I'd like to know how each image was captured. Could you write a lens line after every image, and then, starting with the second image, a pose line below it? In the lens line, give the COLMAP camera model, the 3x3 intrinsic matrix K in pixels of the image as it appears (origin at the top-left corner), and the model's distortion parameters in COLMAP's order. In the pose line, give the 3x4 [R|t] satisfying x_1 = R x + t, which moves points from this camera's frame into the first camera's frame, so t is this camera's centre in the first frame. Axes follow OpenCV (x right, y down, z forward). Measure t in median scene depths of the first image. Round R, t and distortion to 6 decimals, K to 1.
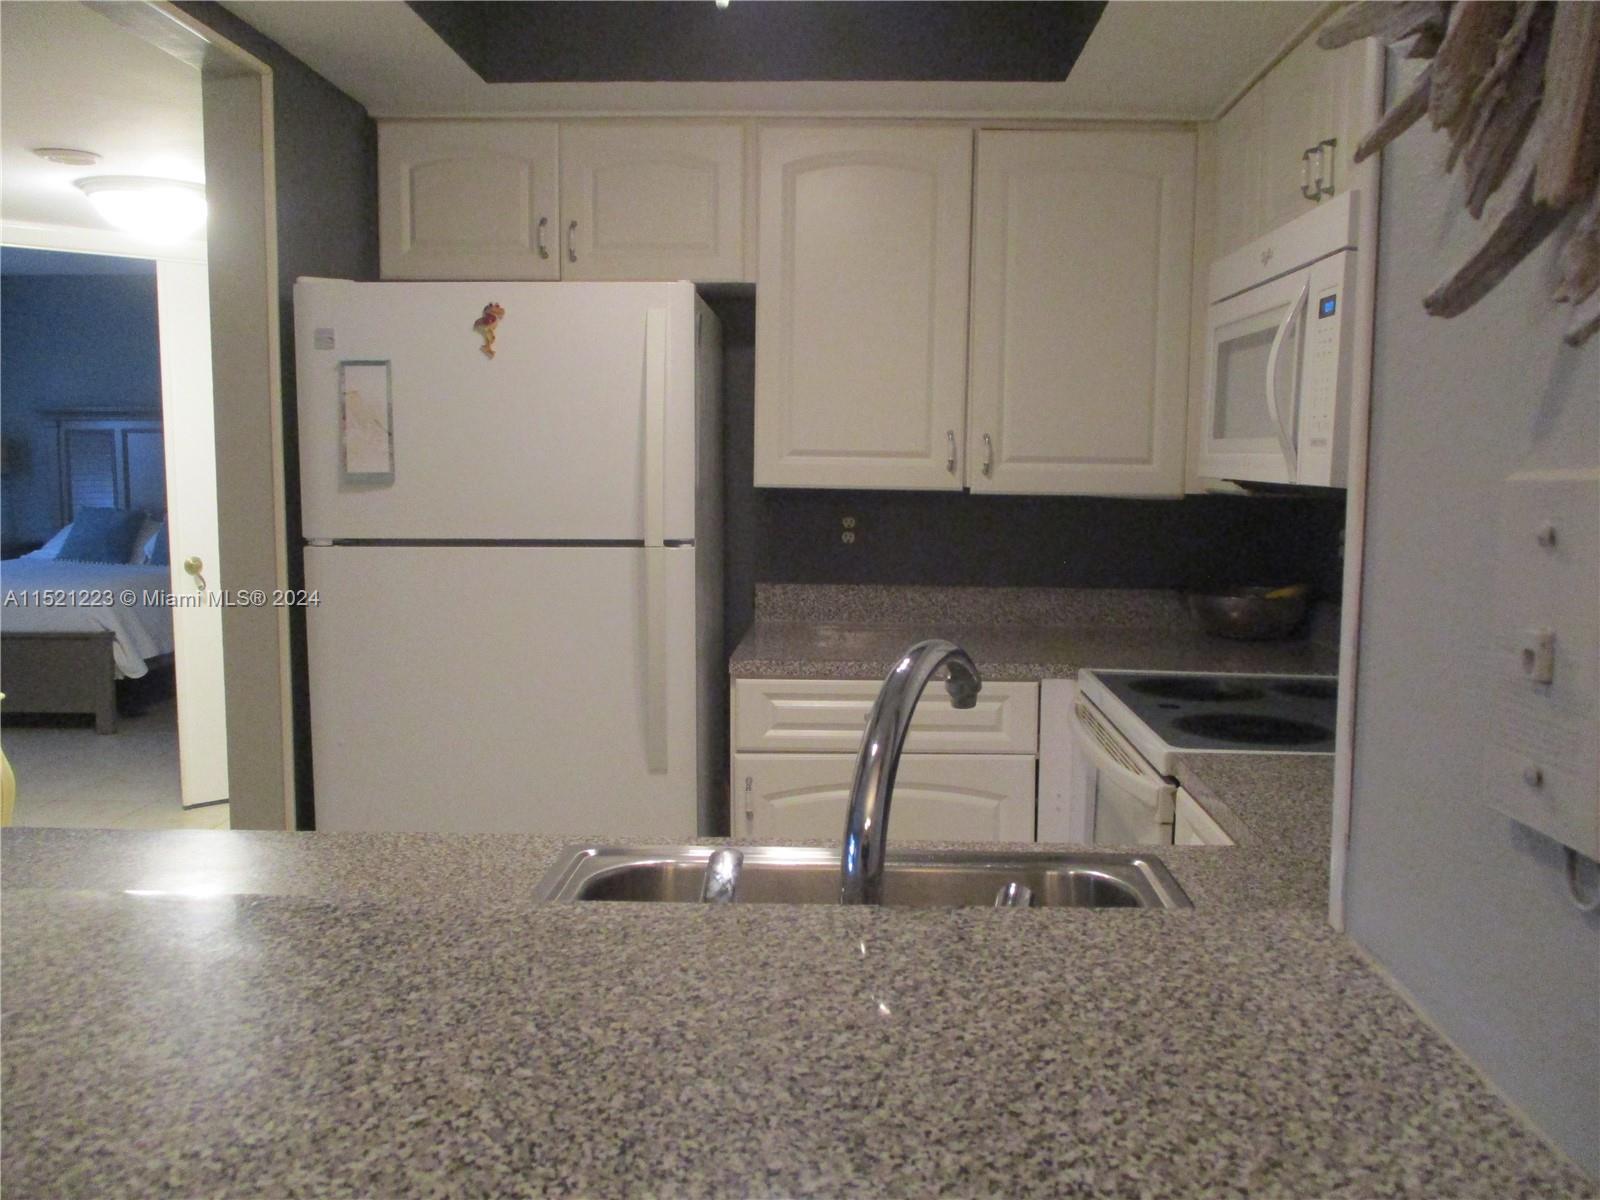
lens RADIAL K [[1352.2, 0, 798.9], [0, 1352.2, 595.2], [0, 0, 1]] dist [-0.007950, -0.015255]
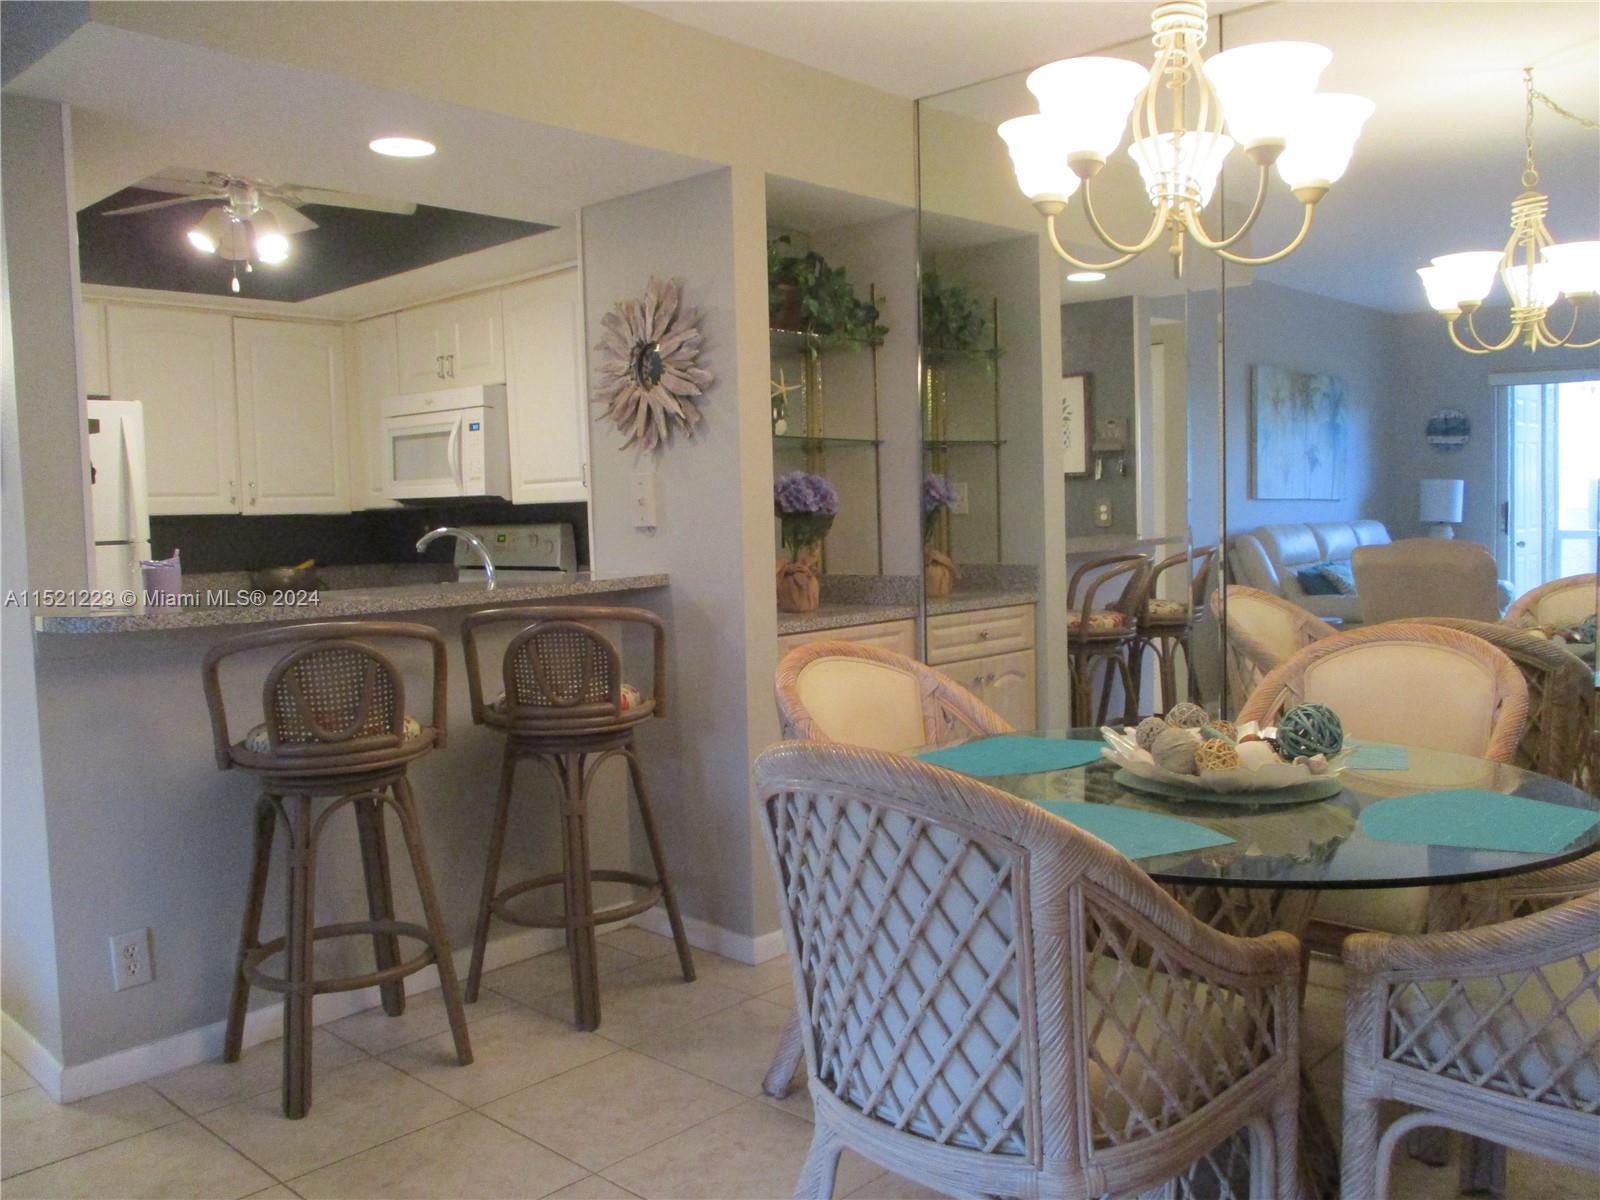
lens RADIAL K [[1352.2, 0, 804.7], [0, 1352.2, 592.3], [0, 0, 1]] dist [-0.007950, -0.015255]
pose [[0.662761, -0.076885, 0.744874, -0.830501], [0.111927, 0.993712, 0.002980, 0.120758], [-0.740419, 0.081397, 0.667199, -0.855538]]
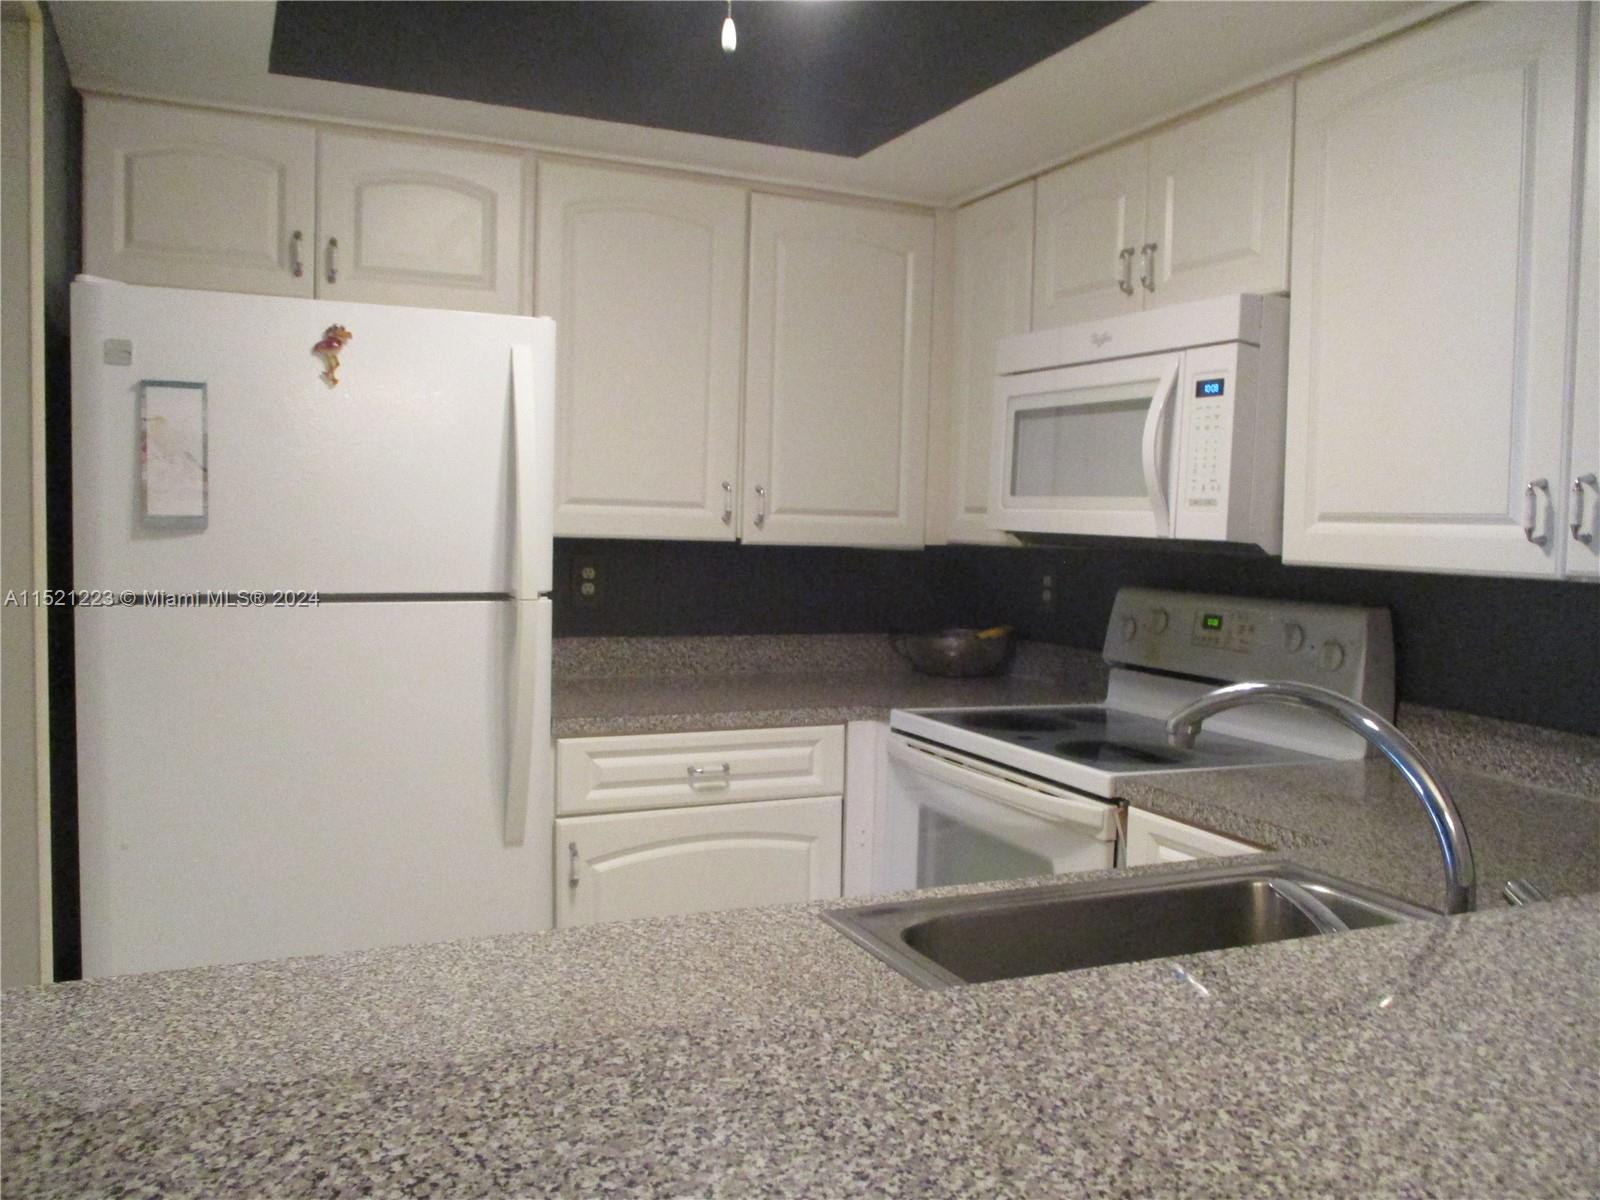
lens RADIAL K [[1352.2, 0, 815.6], [0, 1352.2, 598.4], [0, 0, 1]] dist [-0.007950, -0.015255]
pose [[0.893321, -0.012939, 0.449232, -0.322490], [0.028479, 0.999206, -0.027853, -0.004928], [-0.448515, 0.037675, 0.892981, 0.077677]]
